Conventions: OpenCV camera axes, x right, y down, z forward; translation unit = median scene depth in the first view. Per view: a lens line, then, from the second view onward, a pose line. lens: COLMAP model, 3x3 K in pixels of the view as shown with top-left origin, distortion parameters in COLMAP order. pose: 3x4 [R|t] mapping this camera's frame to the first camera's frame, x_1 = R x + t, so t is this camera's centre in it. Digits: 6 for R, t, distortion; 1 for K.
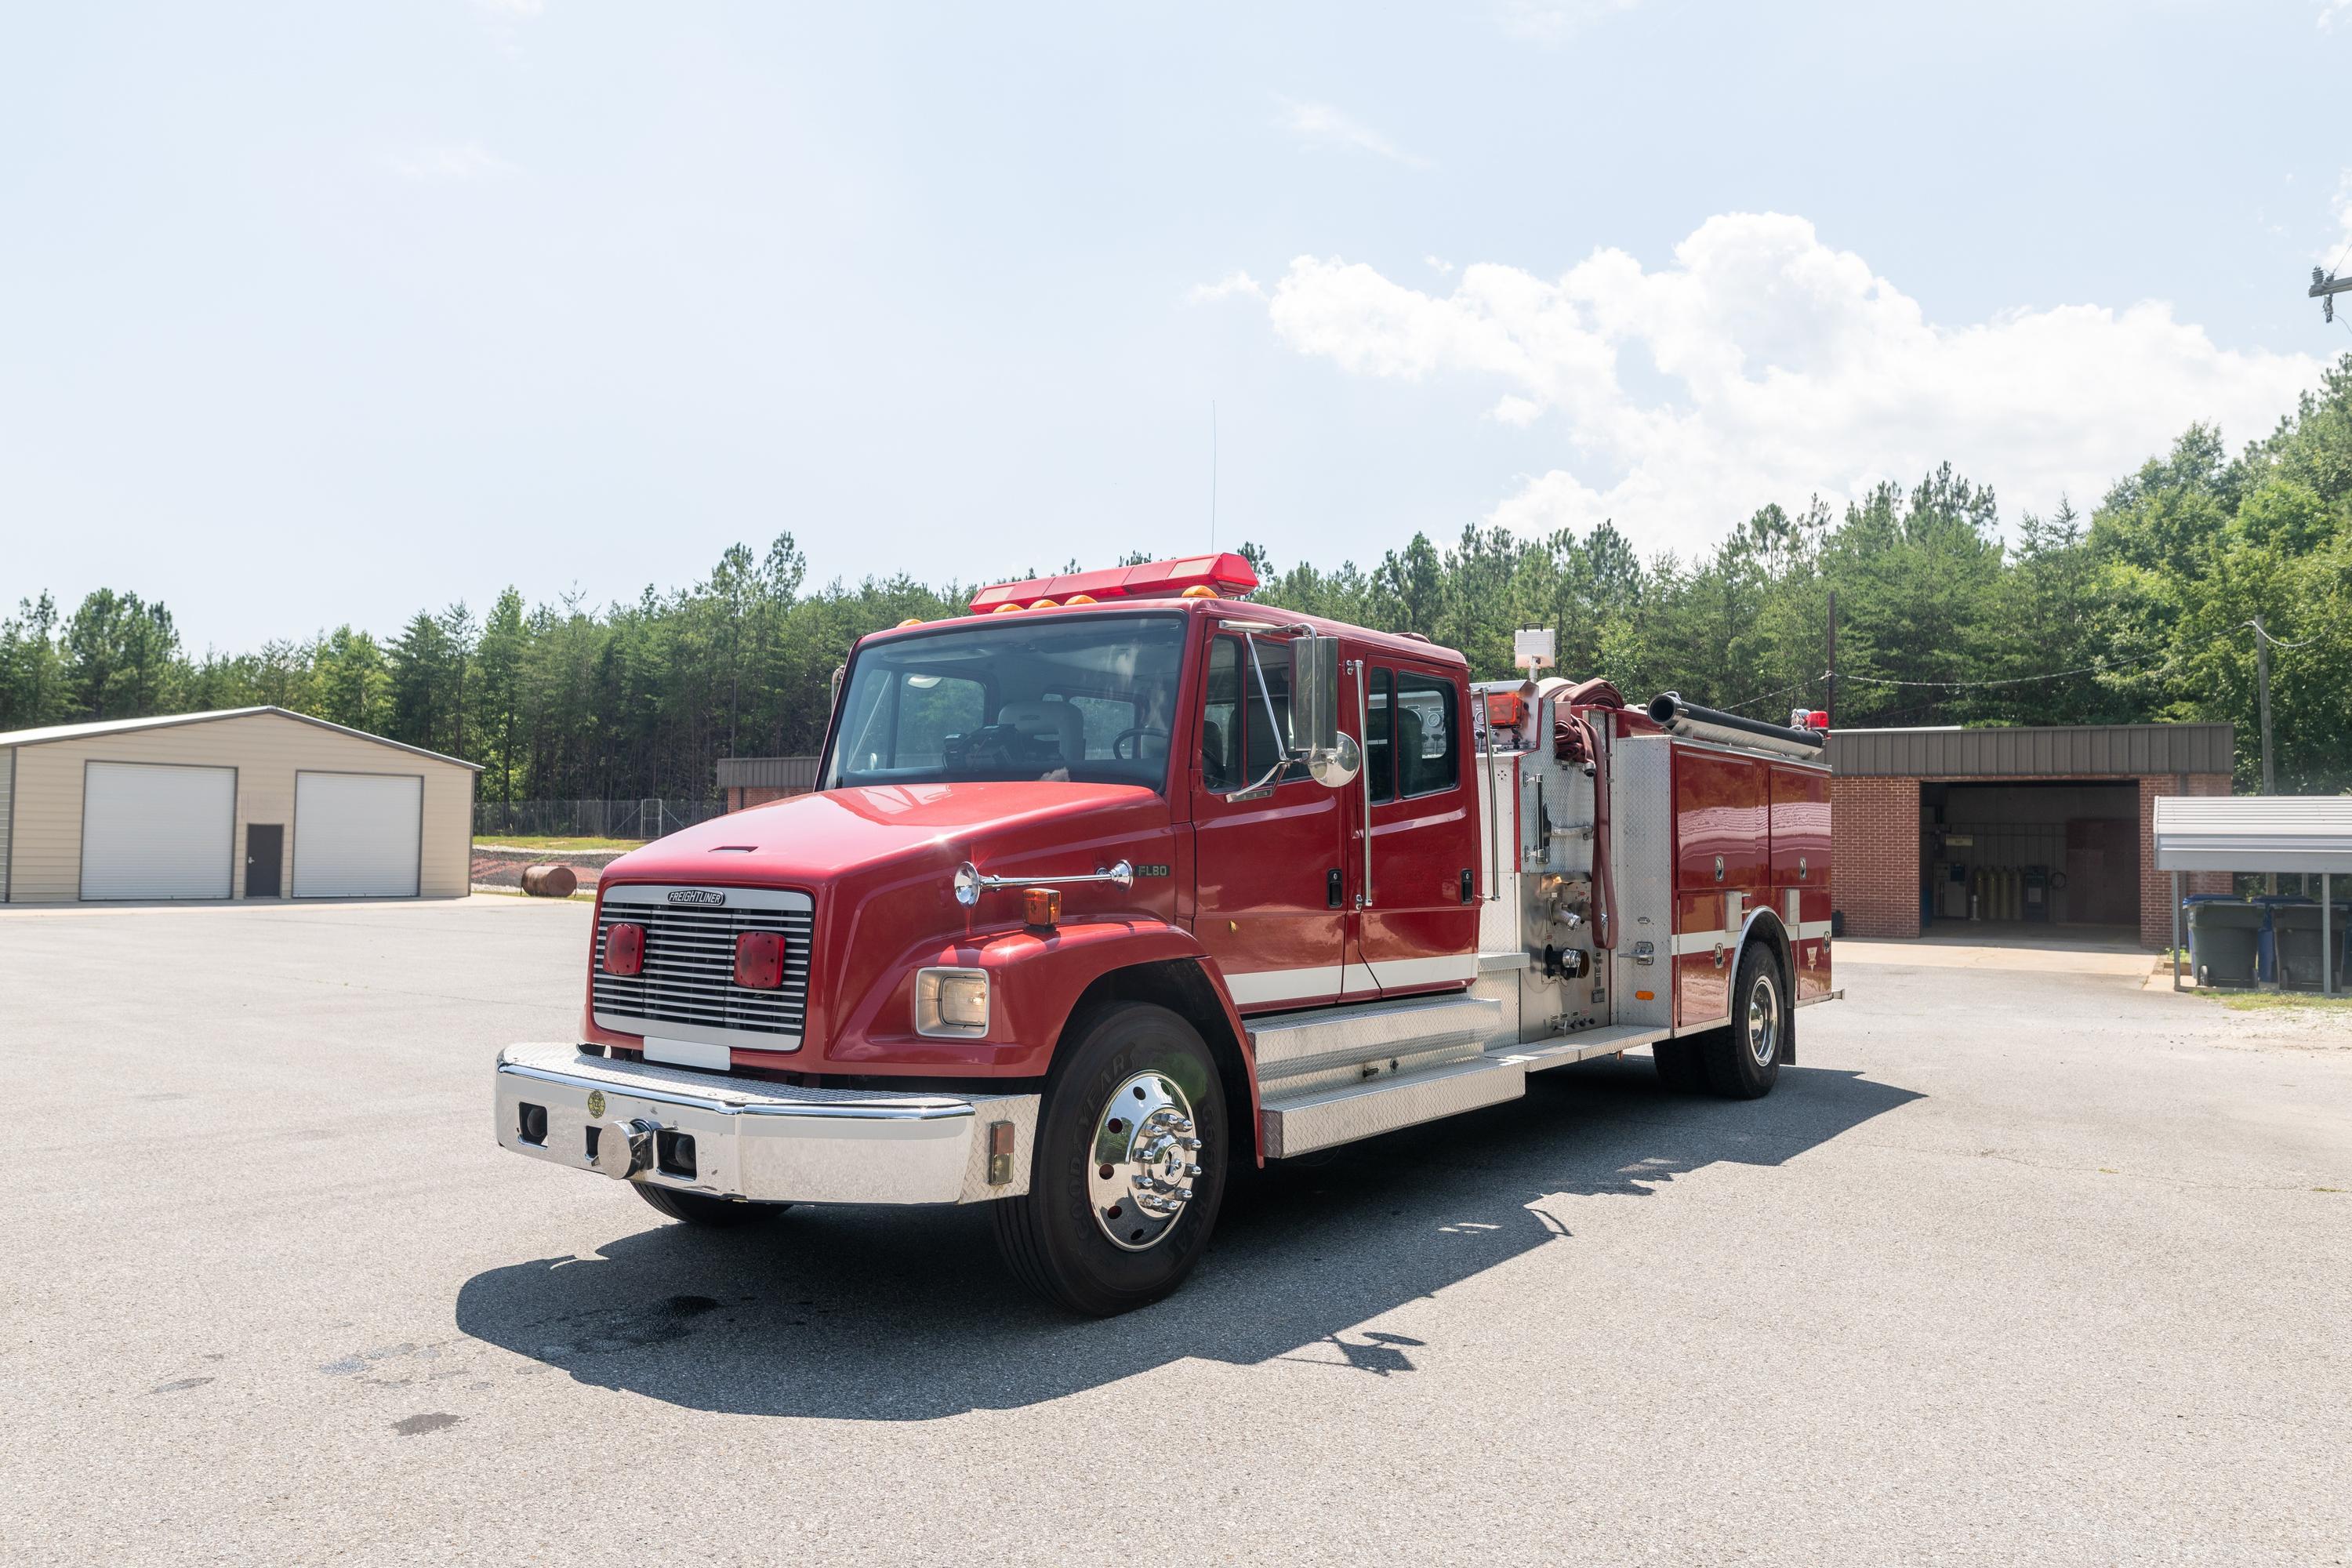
lens RADIAL K [[1600.0, 0, 1168.2], [0, 1600.0, 791.1], [0, 0, 1]] dist [0.002255, -0.003925]
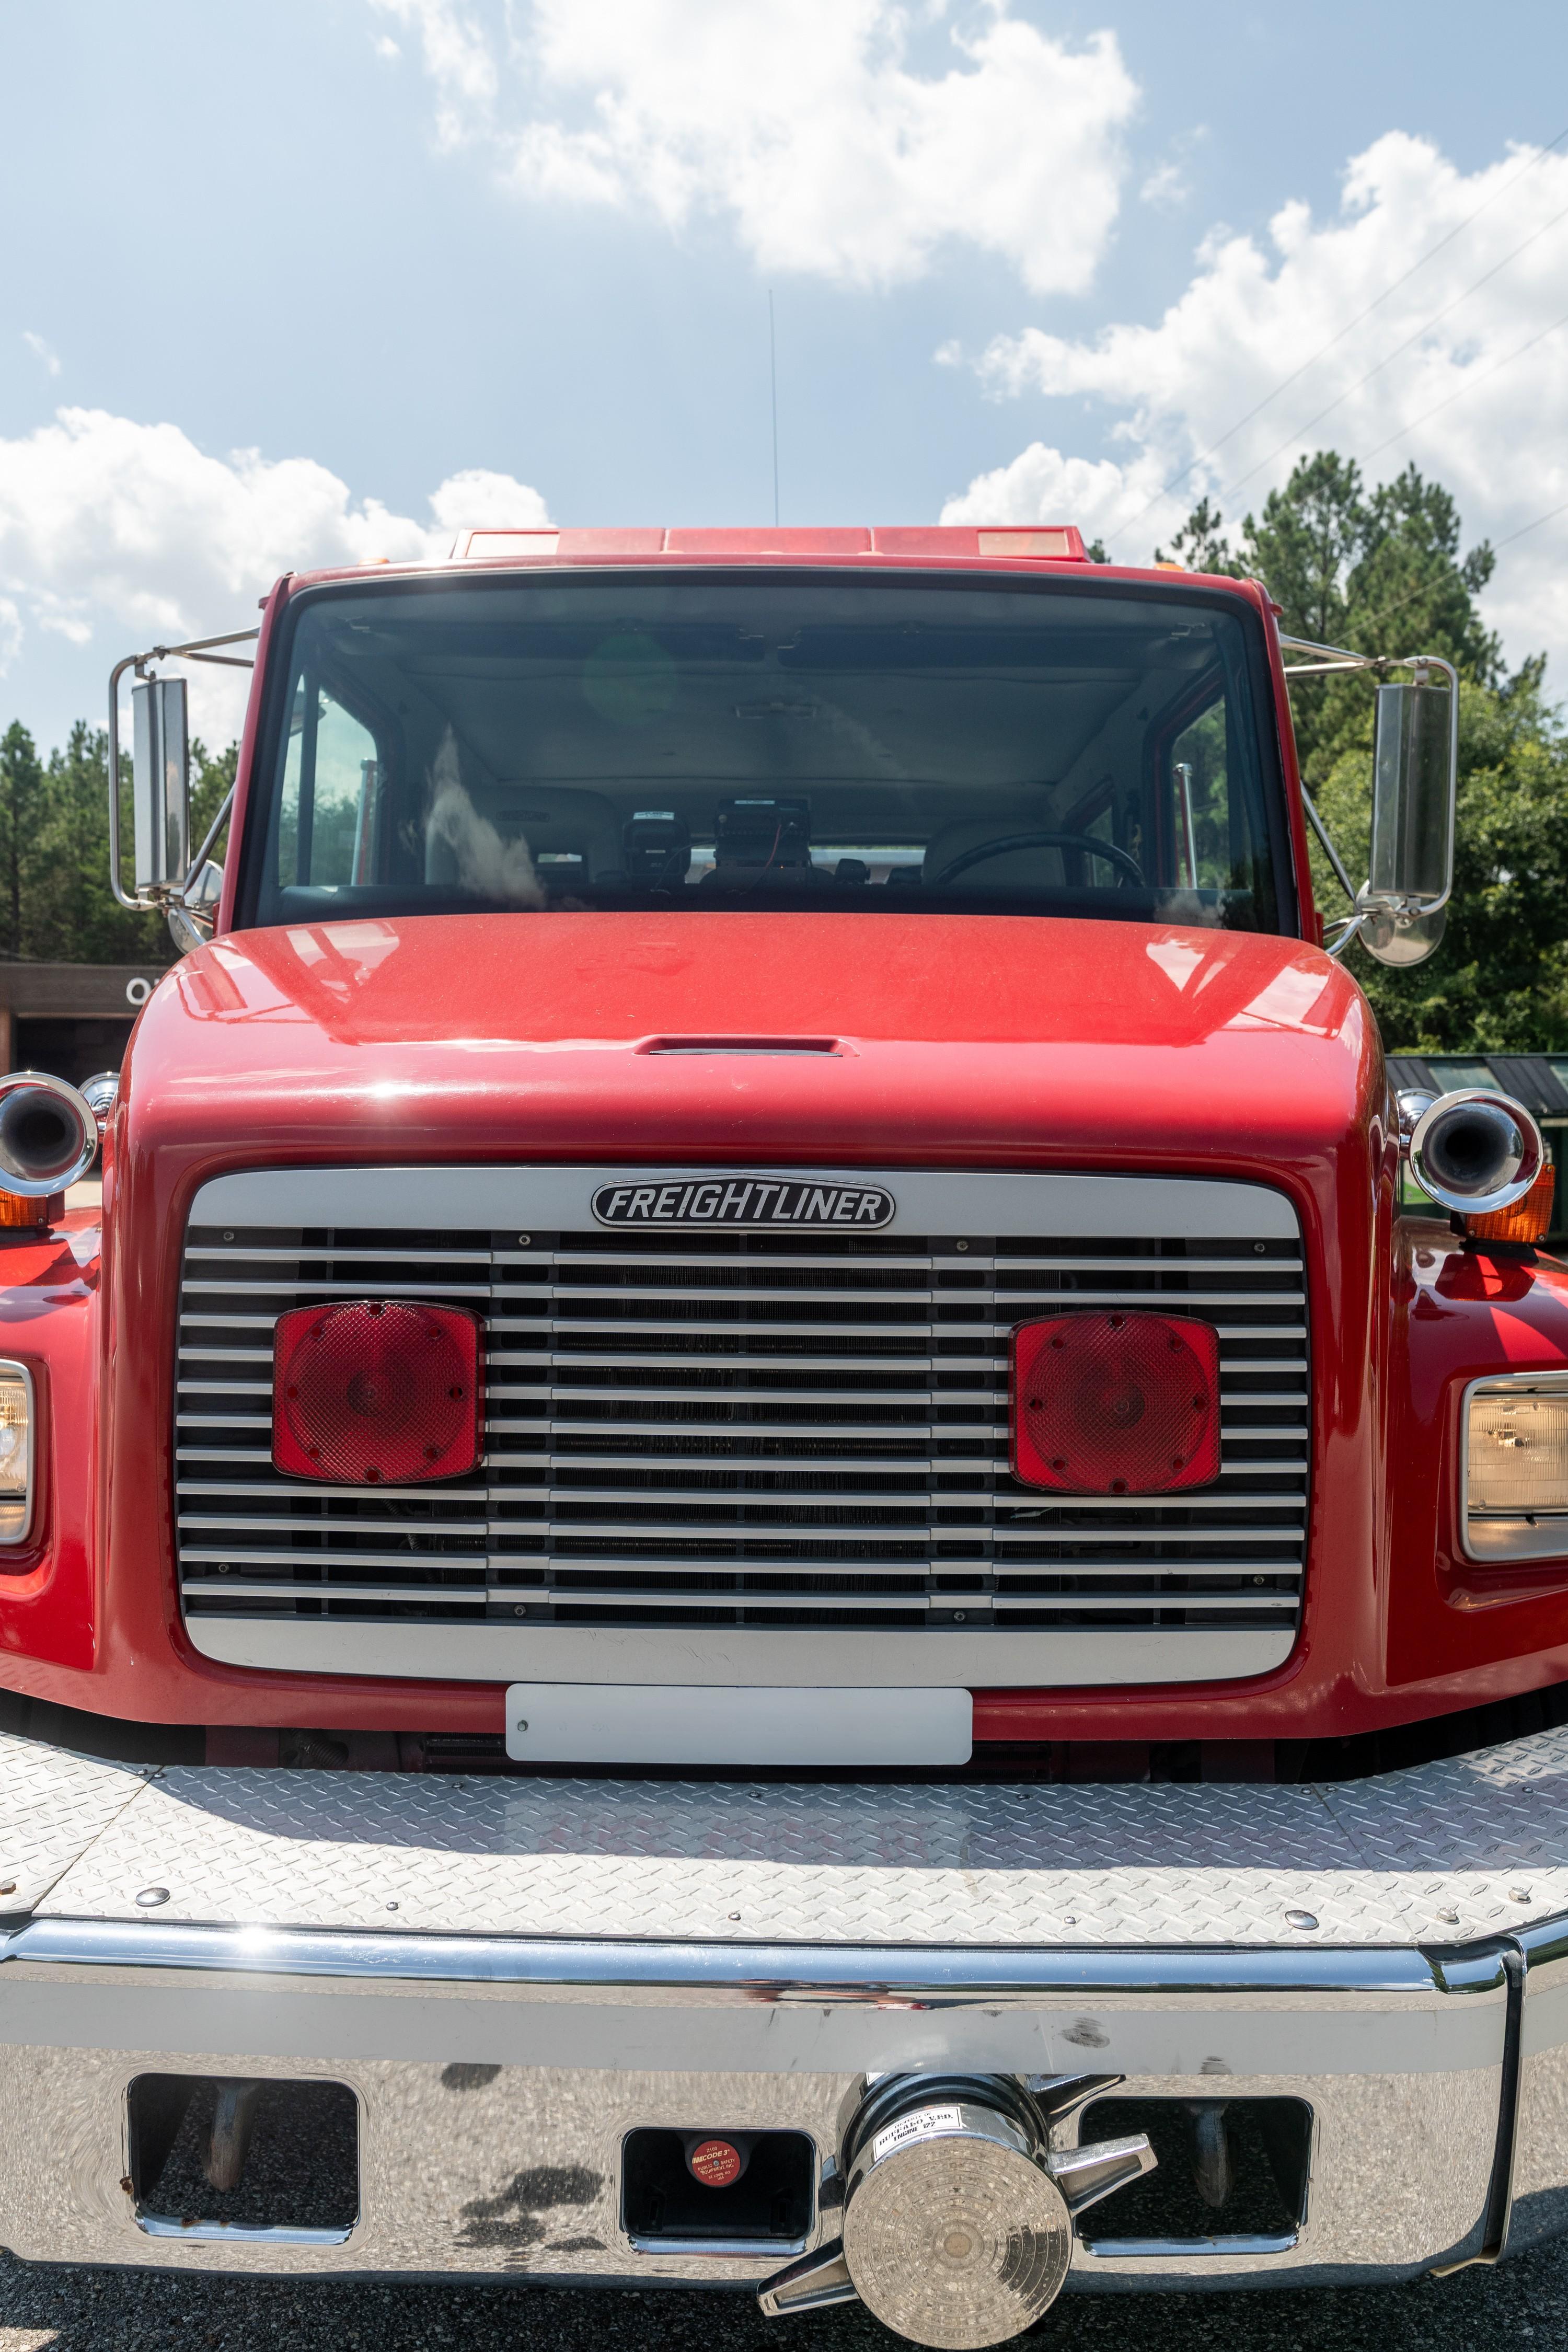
lens RADIAL K [[1600.0, 0, 797.1], [0, 1600.0, 1197.1], [0, 0, 1]] dist [0.002255, -0.003925]
pose [[0.800462, -0.033194, 0.598464, -0.363483], [-0.026033, 0.995598, 0.090041, 0.029957], [-0.598818, -0.087654, 0.796074, 0.593848]]
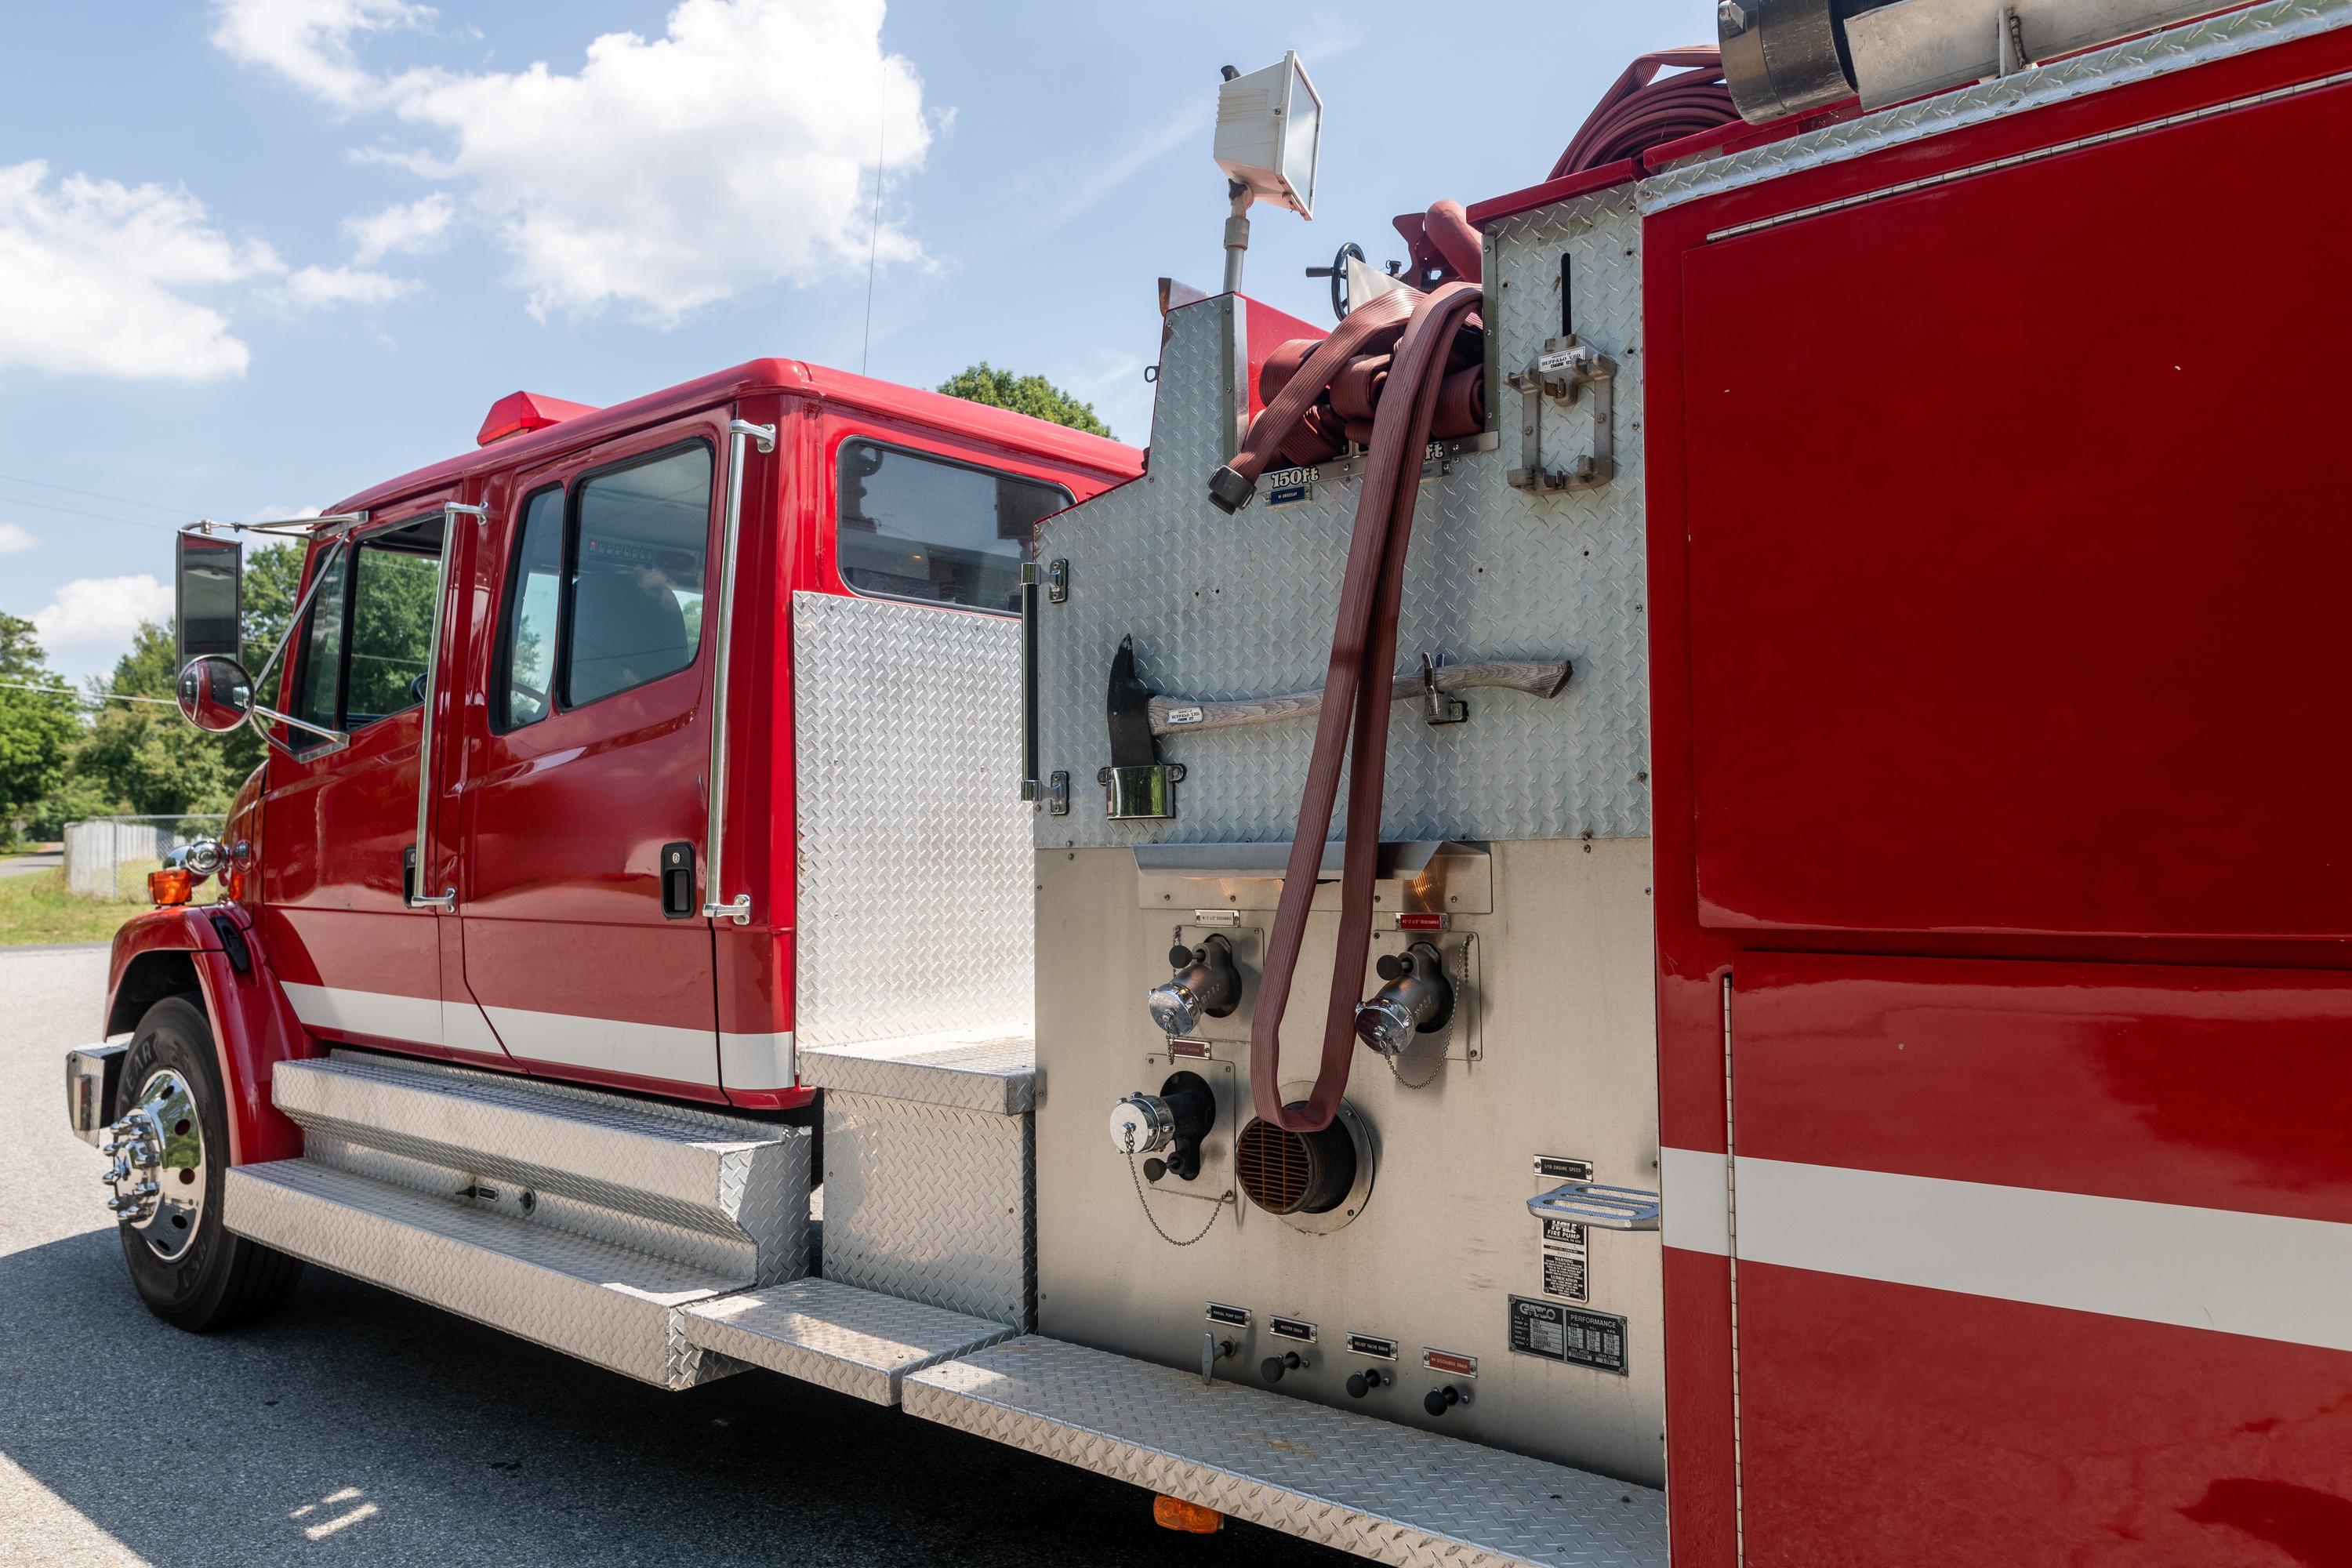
lens RADIAL K [[1600.0, 0, 1180.0], [0, 1600.0, 777.9], [0, 0, 1]] dist [0.002255, -0.003925]
pose [[-0.037720, -0.051921, -0.997939, 0.711704], [0.053105, 0.997134, -0.053887, 0.069612], [0.997876, -0.055029, -0.034854, 1.287458]]
